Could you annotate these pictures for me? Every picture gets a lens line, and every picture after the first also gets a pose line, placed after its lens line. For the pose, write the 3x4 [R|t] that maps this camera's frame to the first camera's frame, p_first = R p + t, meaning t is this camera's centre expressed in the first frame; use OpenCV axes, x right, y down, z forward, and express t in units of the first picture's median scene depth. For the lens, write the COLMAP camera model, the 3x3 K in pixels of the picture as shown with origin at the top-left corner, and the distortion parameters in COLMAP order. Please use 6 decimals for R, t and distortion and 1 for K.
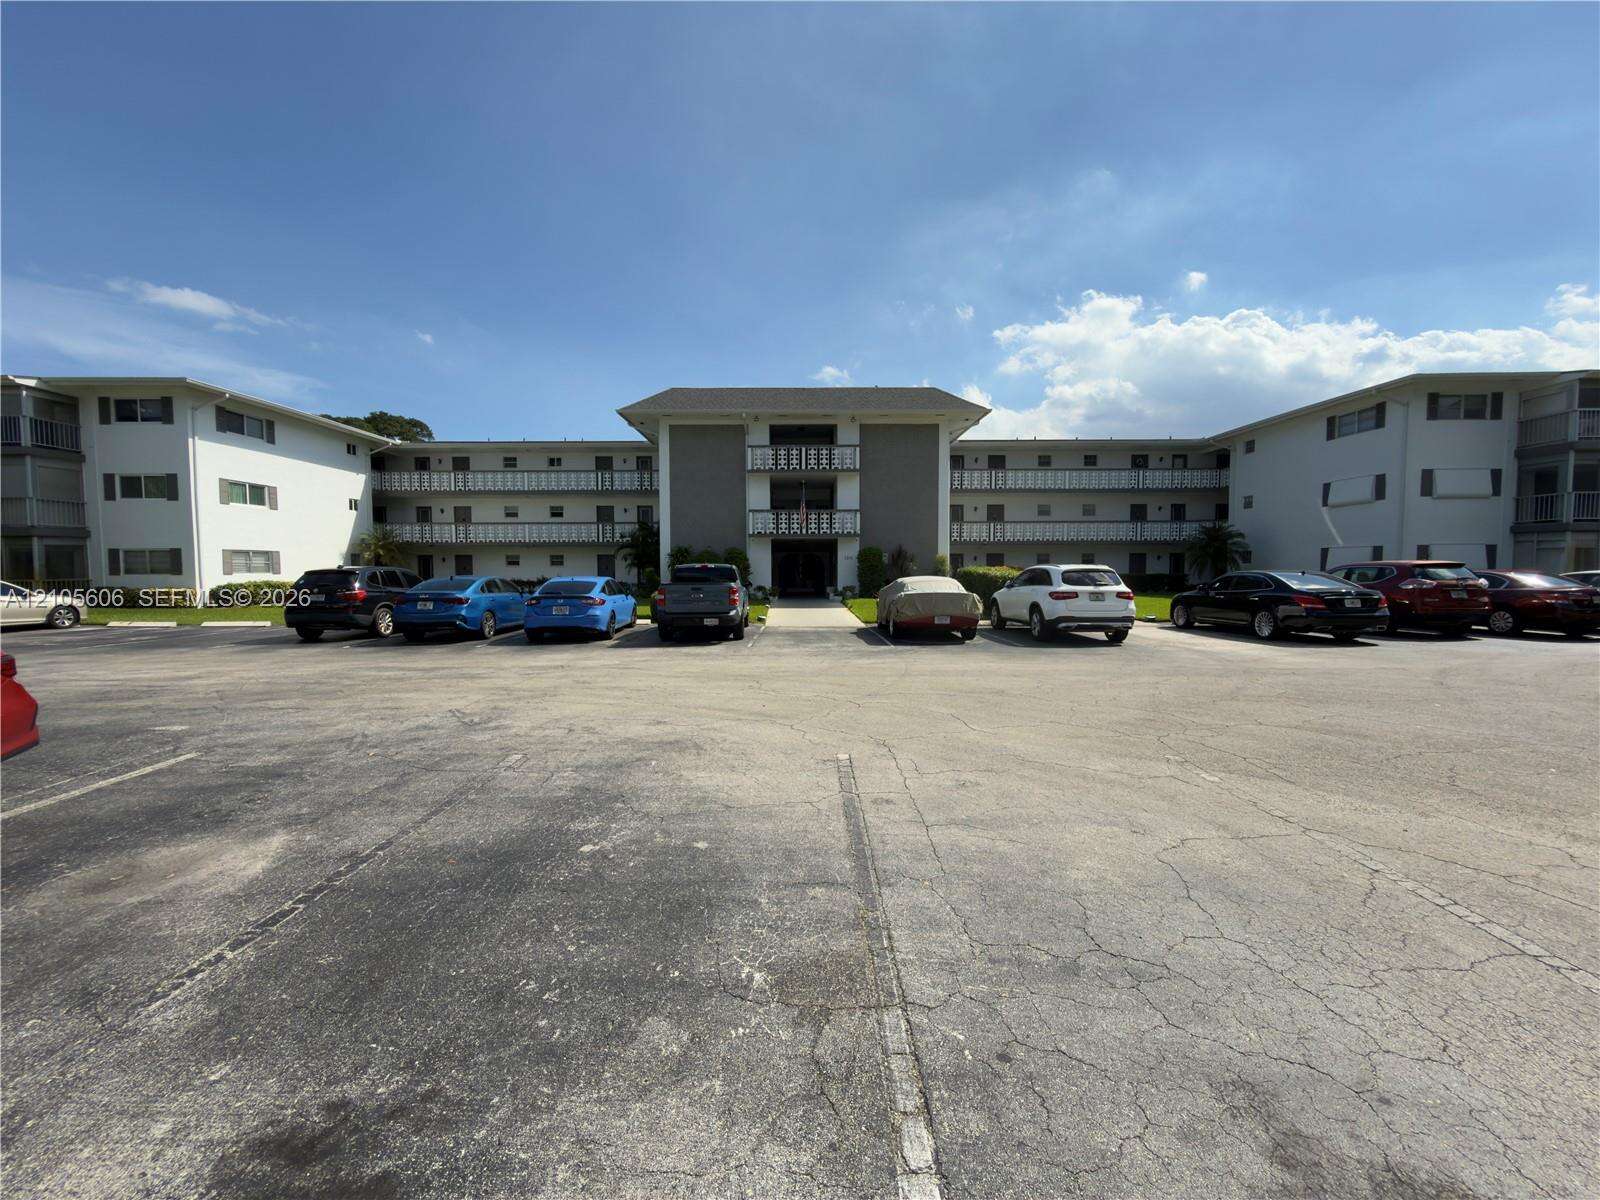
lens RADIAL K [[635.2, 0, 798.2], [0, 635.2, 598.7], [0, 0, 1]] dist [0.003052, 0.001243]
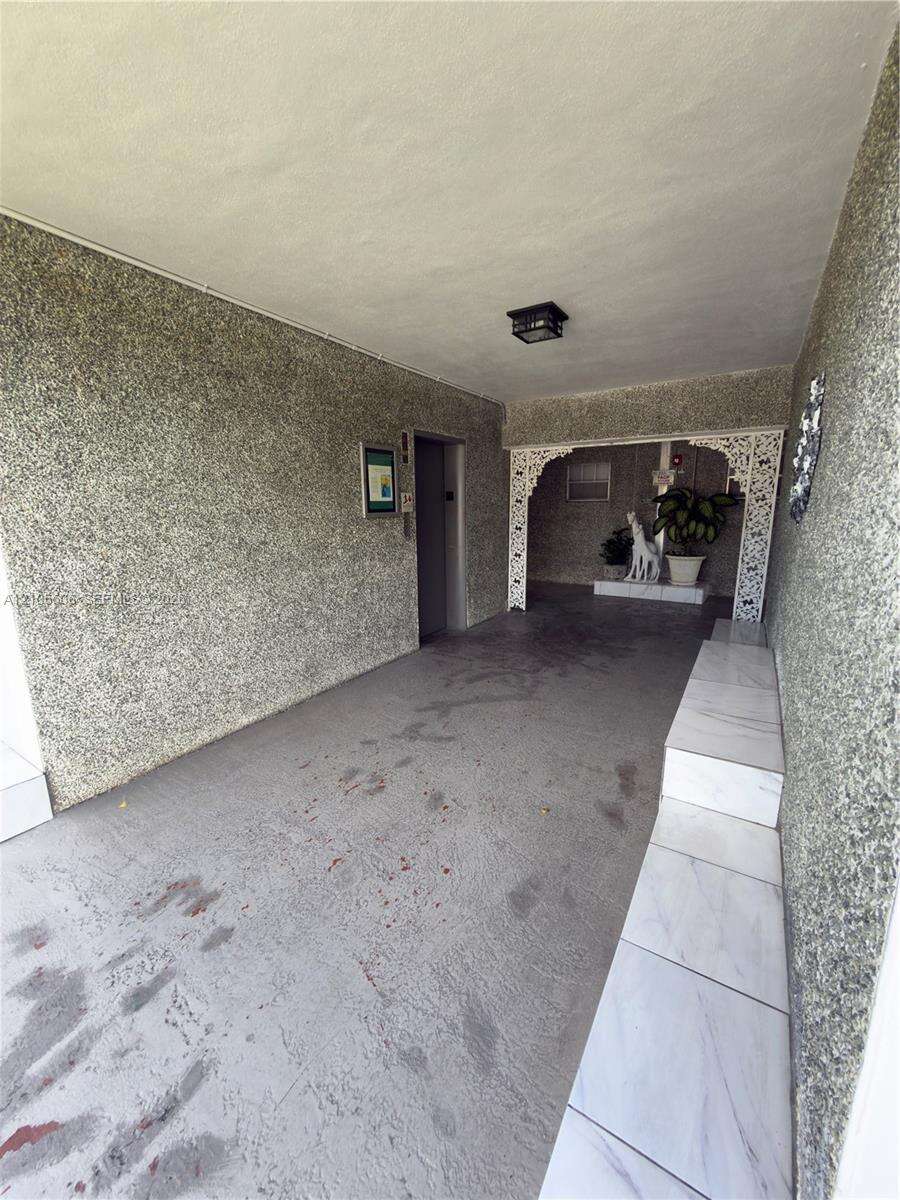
lens RADIAL K [[476.4, 0, 452.6], [0, 476.4, 599.6], [0, 0, 1]] dist [0.003052, 0.001243]
pose [[0.837139, 0.104034, -0.537006, 0.052323], [-0.015944, 0.985970, 0.166158, -0.051237], [0.546758, -0.130535, 0.827053, 0.959580]]
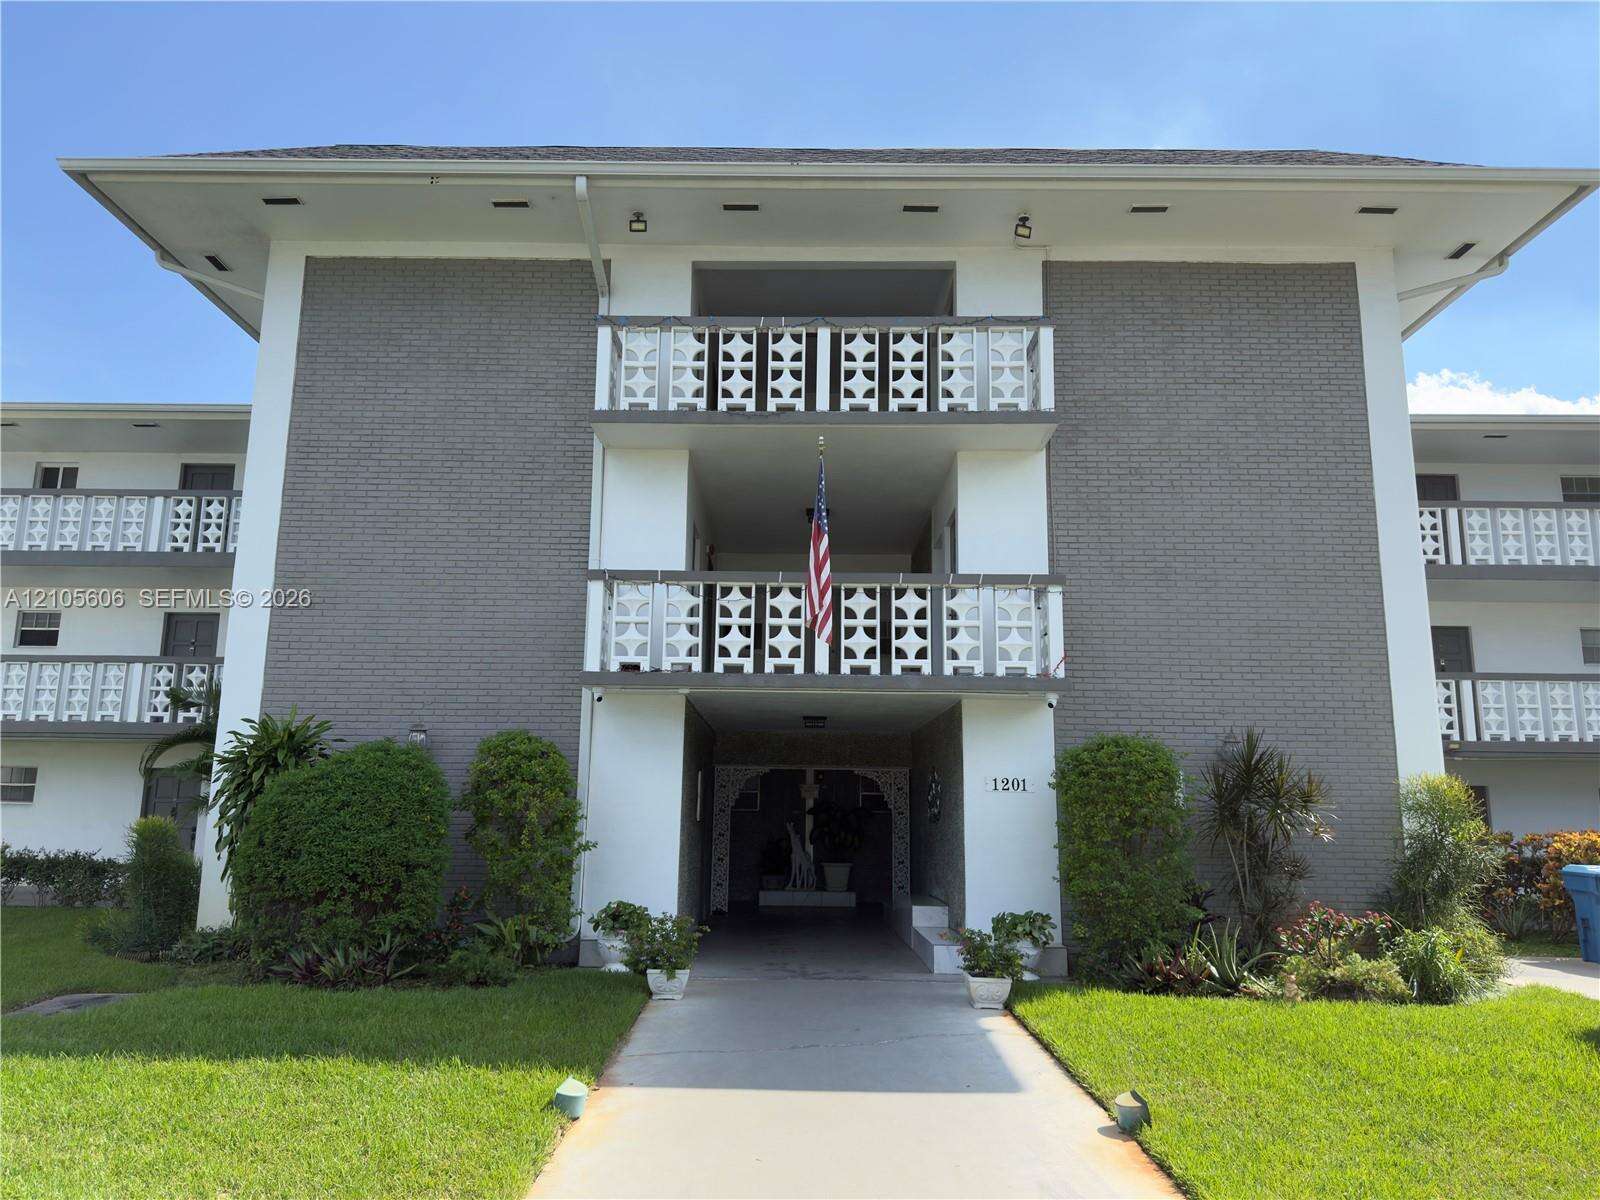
lens RADIAL K [[1107.2, 0, 801.1], [0, 1107.2, 586.9], [0, 0, 1]] dist [0.078162, -0.002309]
pose [[0.999840, 0.013144, -0.012152, 0.005982], [-0.015665, 0.971001, -0.238560, -0.036495], [0.008664, 0.238713, 0.971052, 0.594735]]
